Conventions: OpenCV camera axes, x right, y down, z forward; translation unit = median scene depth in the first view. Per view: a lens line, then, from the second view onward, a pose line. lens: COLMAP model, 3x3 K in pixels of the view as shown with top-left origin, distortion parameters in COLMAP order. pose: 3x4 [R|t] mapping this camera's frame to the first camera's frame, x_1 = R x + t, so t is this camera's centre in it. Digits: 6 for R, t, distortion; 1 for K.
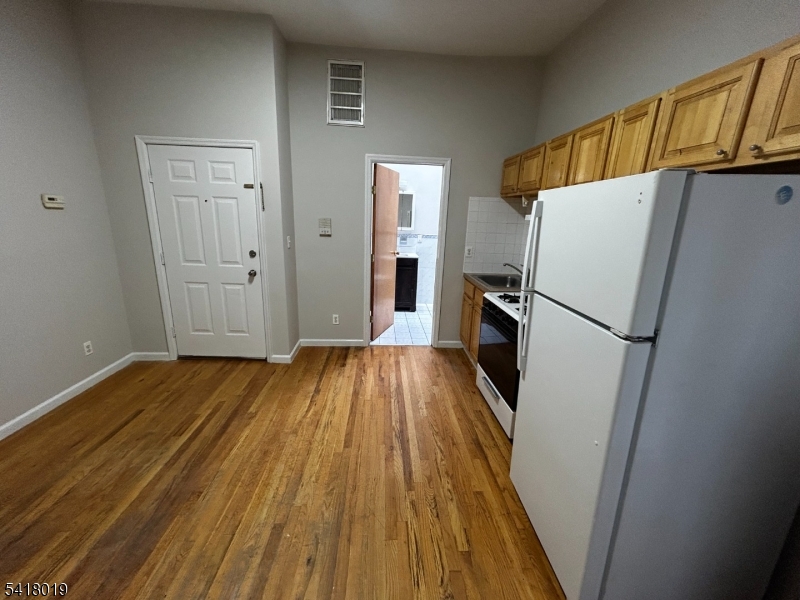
lens RADIAL K [[322.5, 0, 398.1], [0, 322.5, 297.5], [0, 0, 1]] dist [-0.000312, 0.000752]
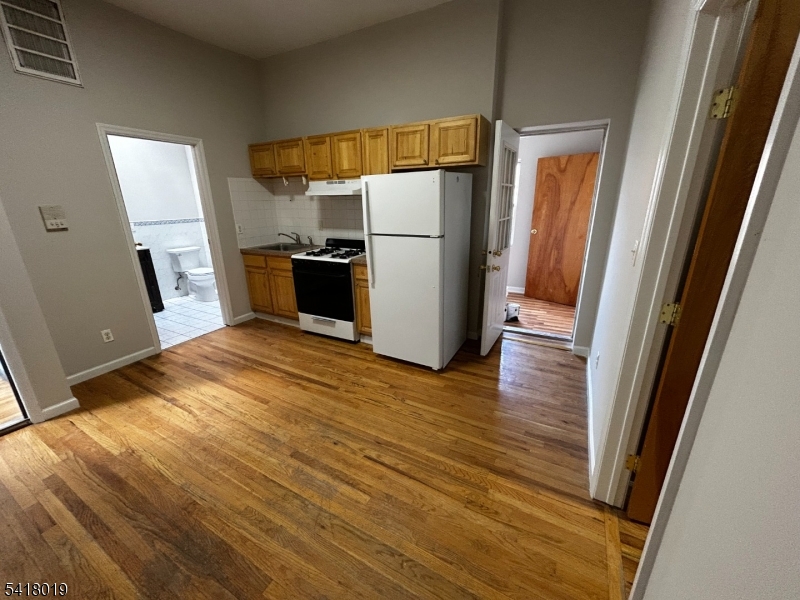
lens RADIAL K [[322.5, 0, 398.1], [0, 322.5, 297.7], [0, 0, 1]] dist [-0.000312, 0.000752]
pose [[0.526163, -0.293148, 0.798259, -0.714915], [0.245760, 0.951068, 0.187275, 0.011795], [-0.814097, 0.097643, 0.572461, -0.060679]]
